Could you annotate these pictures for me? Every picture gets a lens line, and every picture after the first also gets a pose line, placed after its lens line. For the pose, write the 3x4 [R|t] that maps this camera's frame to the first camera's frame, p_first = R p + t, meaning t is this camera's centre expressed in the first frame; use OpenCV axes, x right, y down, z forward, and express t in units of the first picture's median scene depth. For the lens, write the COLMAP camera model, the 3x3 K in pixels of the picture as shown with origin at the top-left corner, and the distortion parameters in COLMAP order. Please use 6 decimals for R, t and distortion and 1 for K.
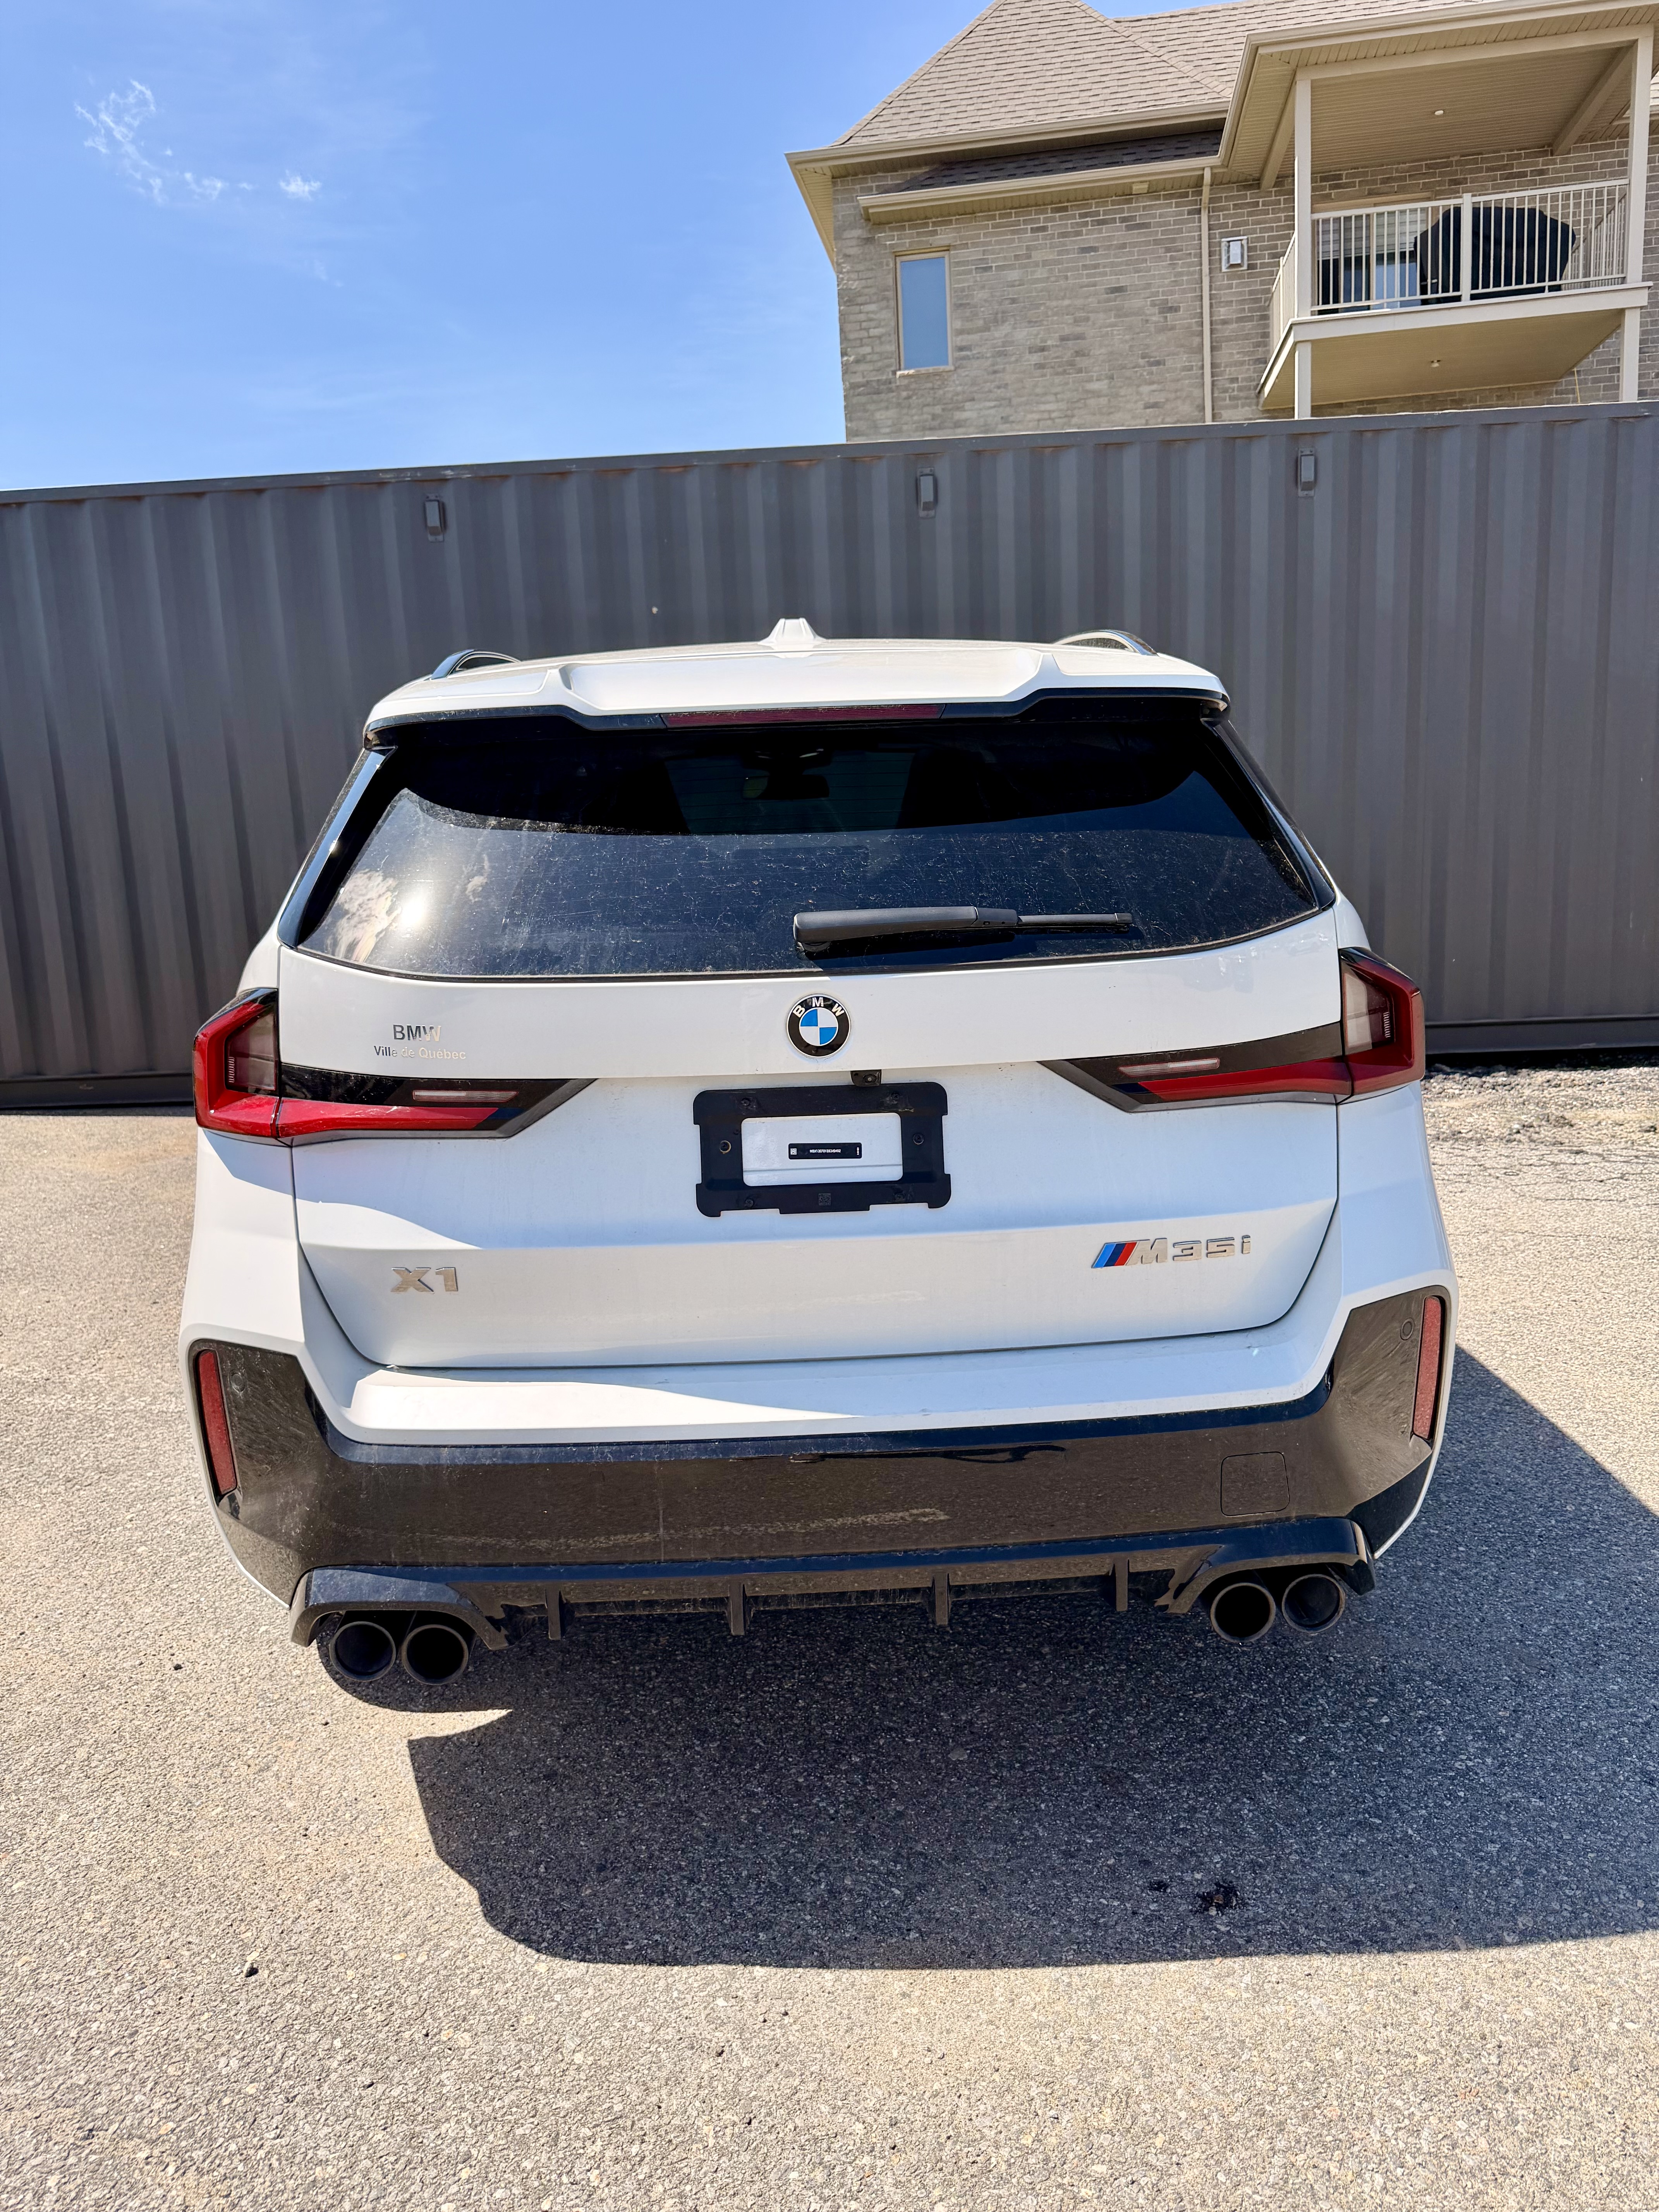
lens RADIAL K [[1572.7, 0, 829.0], [0, 1572.7, 1118.8], [0, 0, 1]] dist [0.002078, -0.008571]
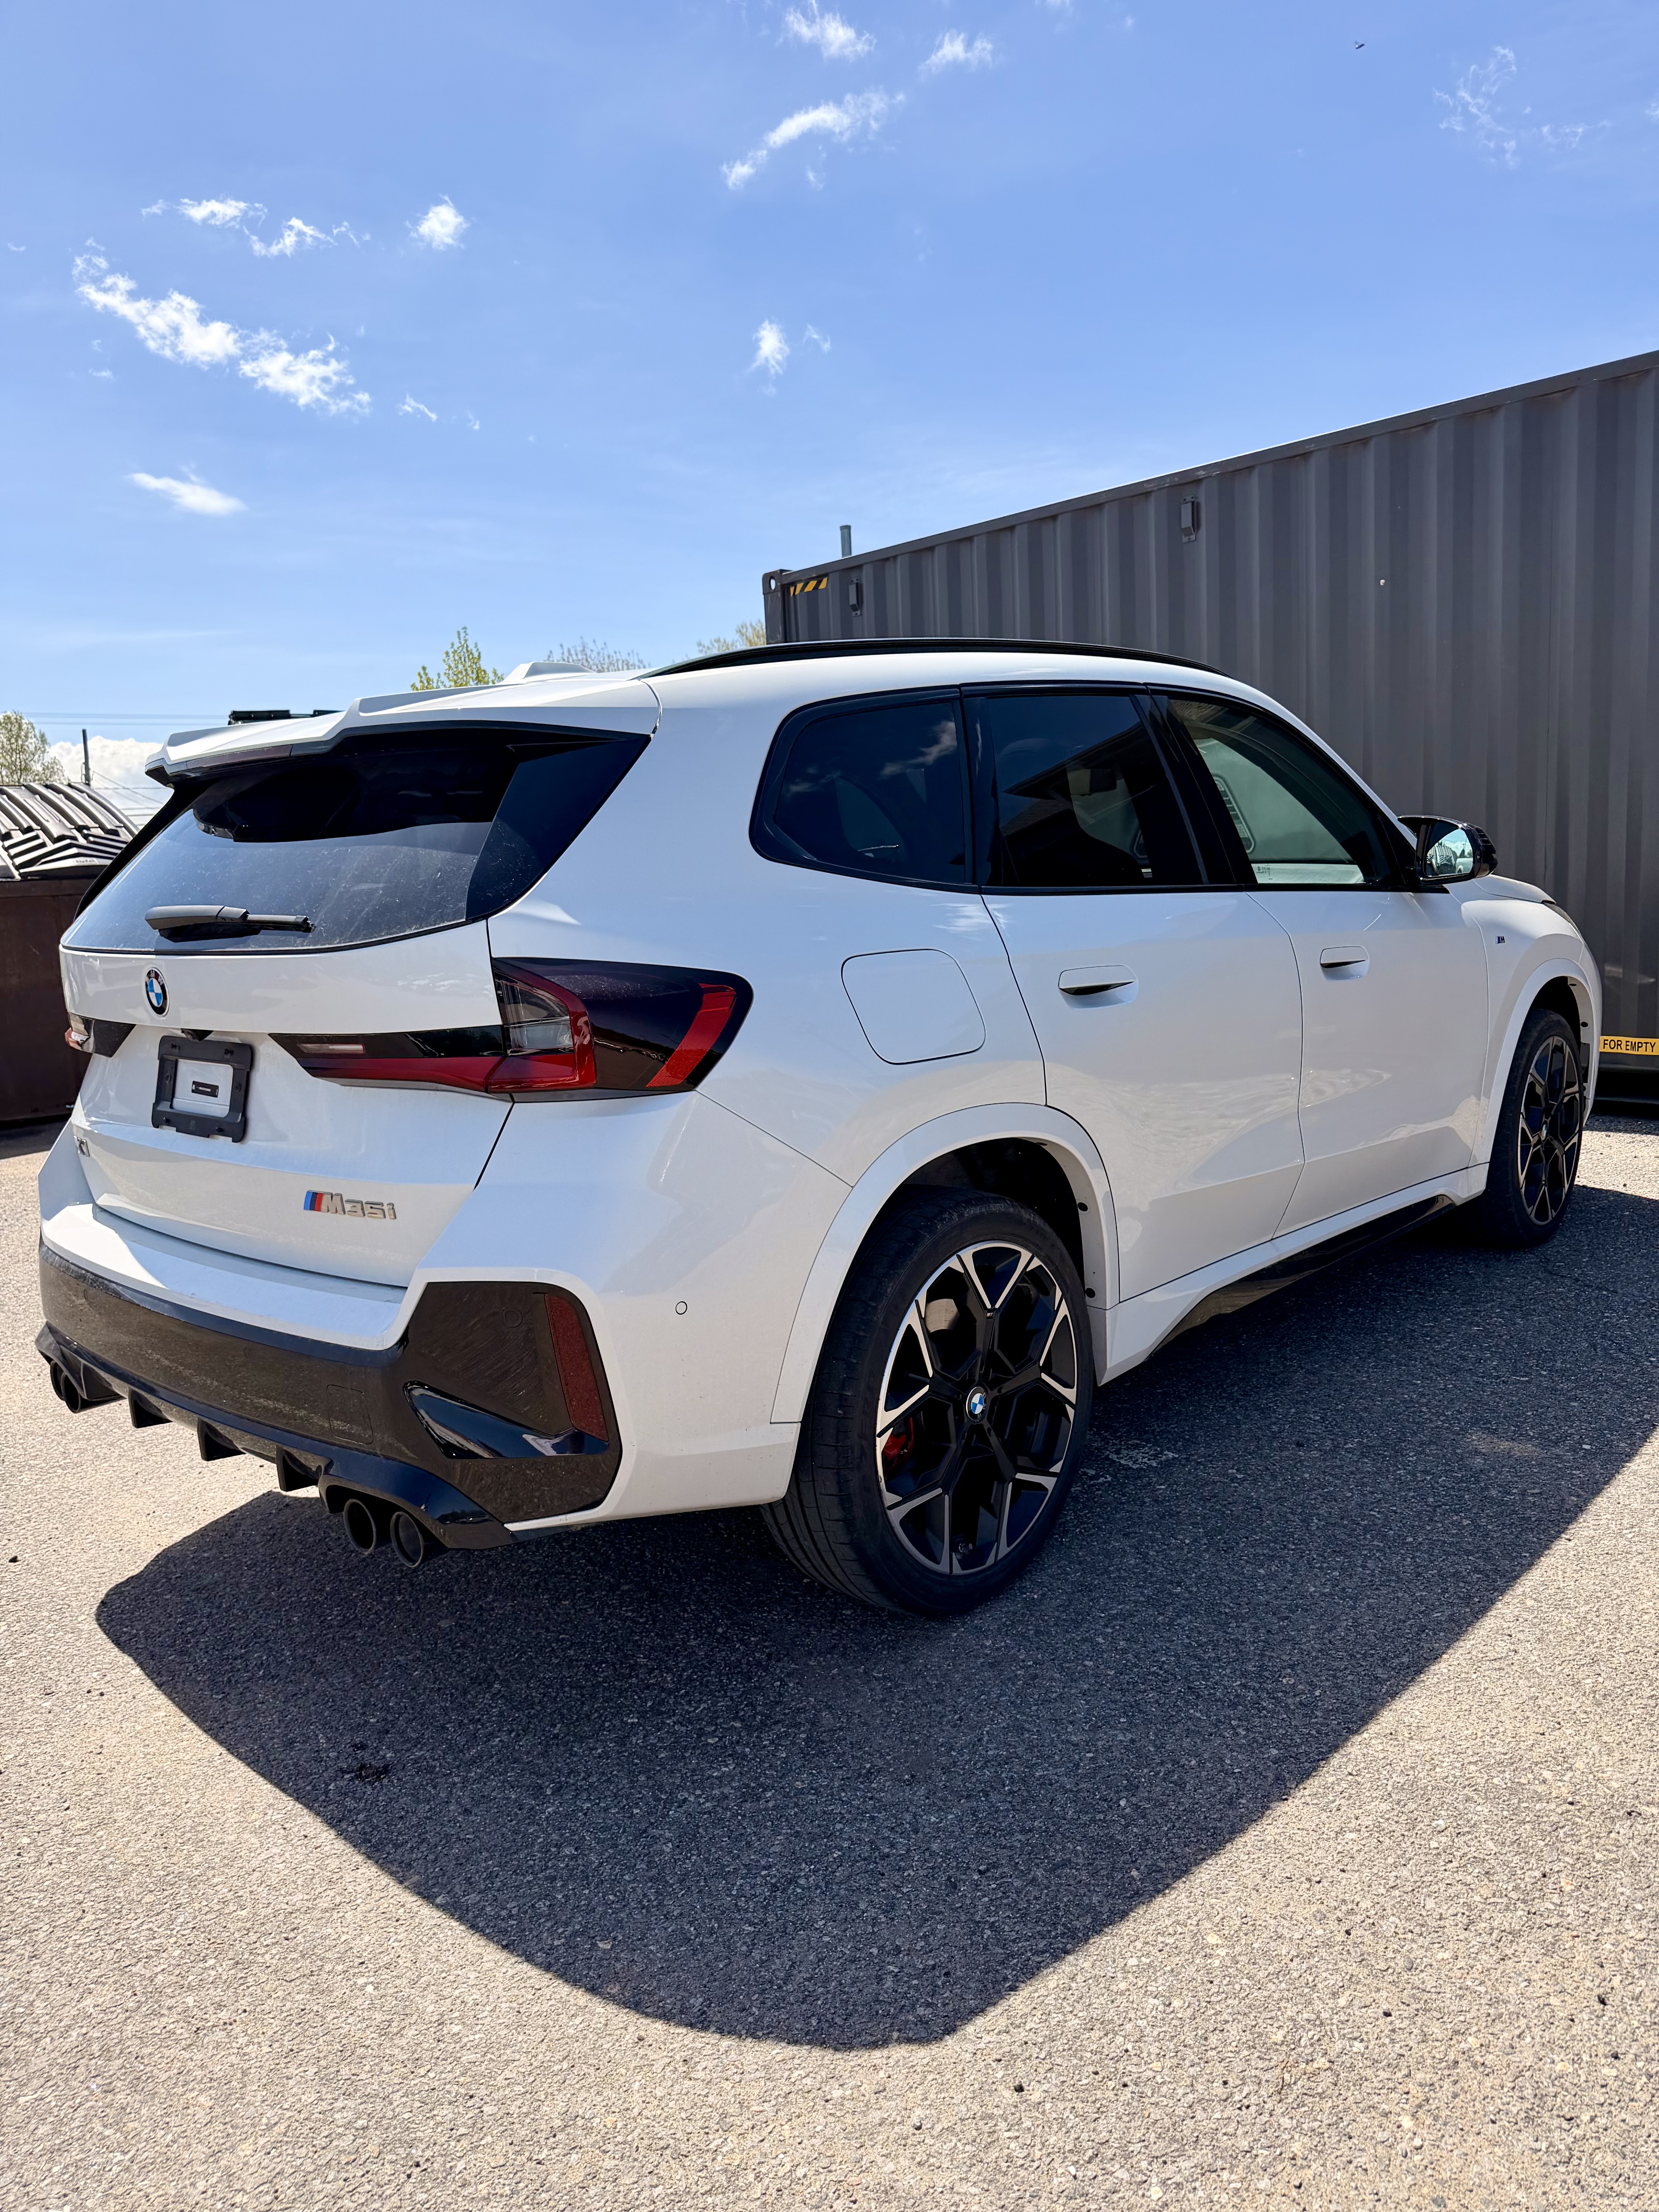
lens RADIAL K [[1569.6, 0, 829.3], [0, 1569.6, 1134.7], [0, 0, 1]] dist [0.003652, -0.000871]
pose [[0.712743, 0.123602, -0.690449, 0.113147], [-0.106159, 0.992021, 0.068002, -0.007664], [0.693345, 0.024830, 0.720177, 0.036084]]
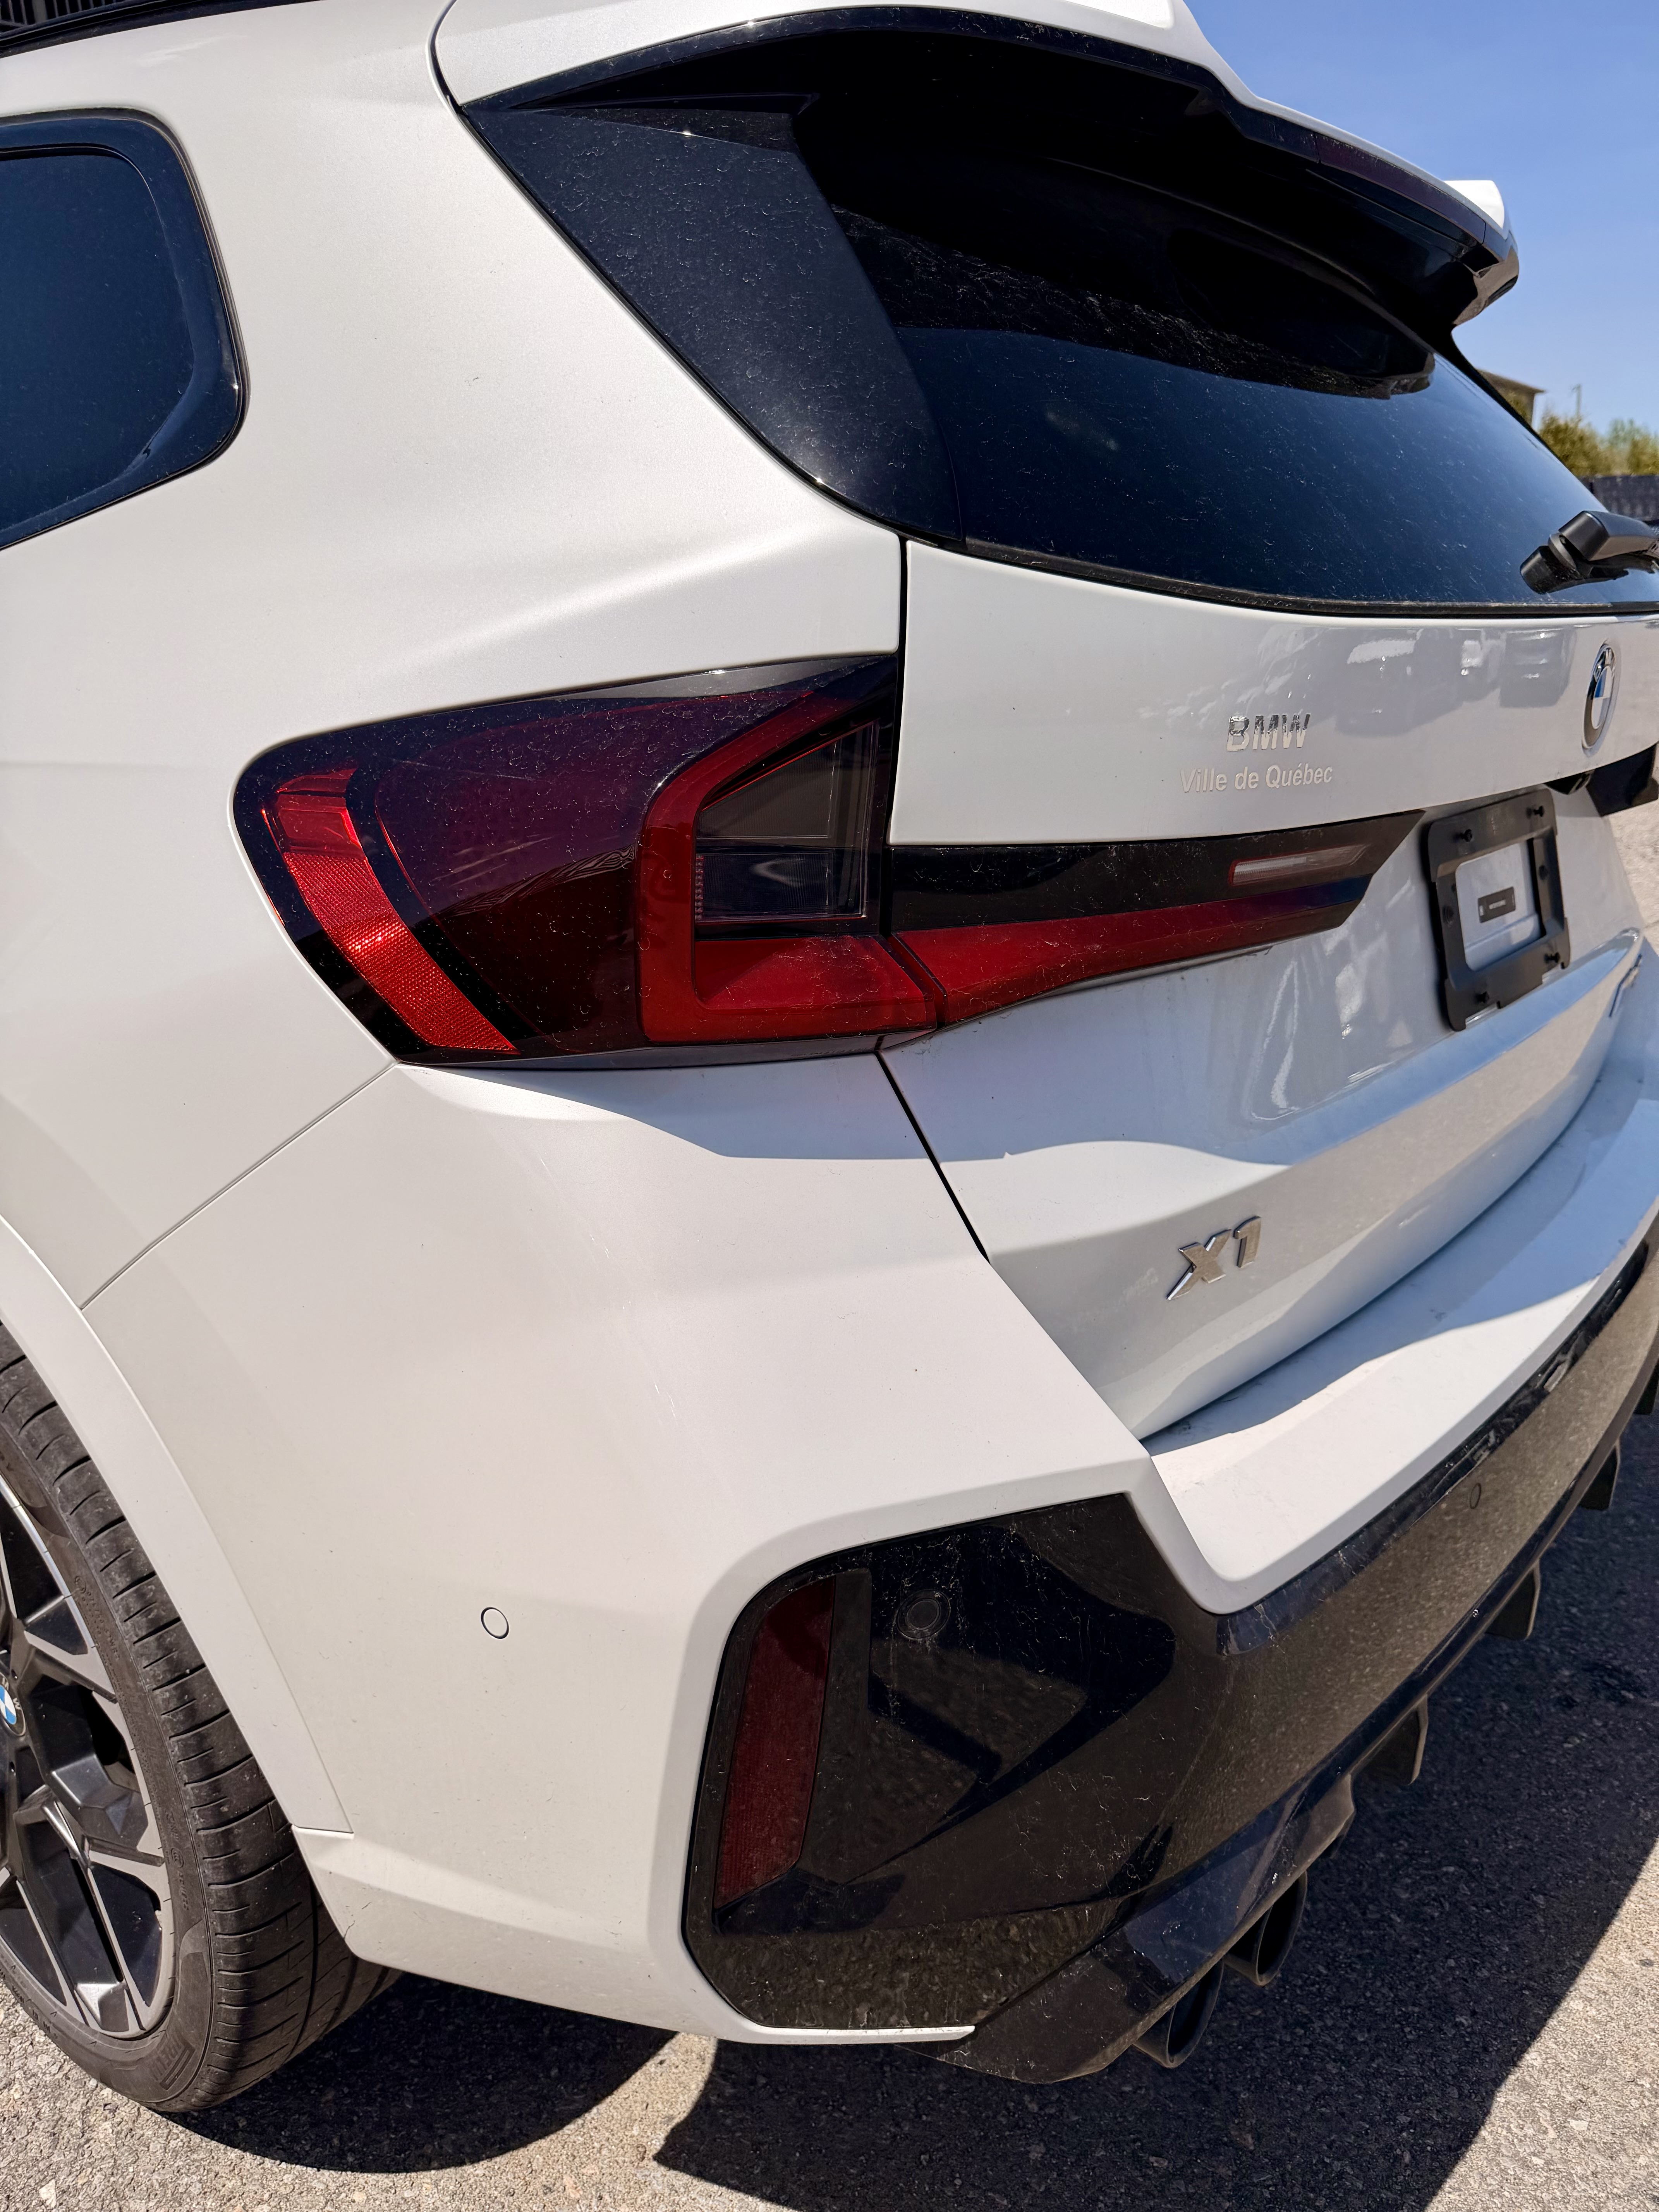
lens RADIAL K [[1591.1, 0, 815.4], [0, 1591.1, 1142.7], [0, 0, 1]] dist [0.000875, -0.002842]
pose [[0.656005, -0.212558, 0.724207, -0.061106], [0.133661, 0.977076, 0.165703, -0.002714], [-0.742827, -0.011904, 0.669377, 0.066868]]
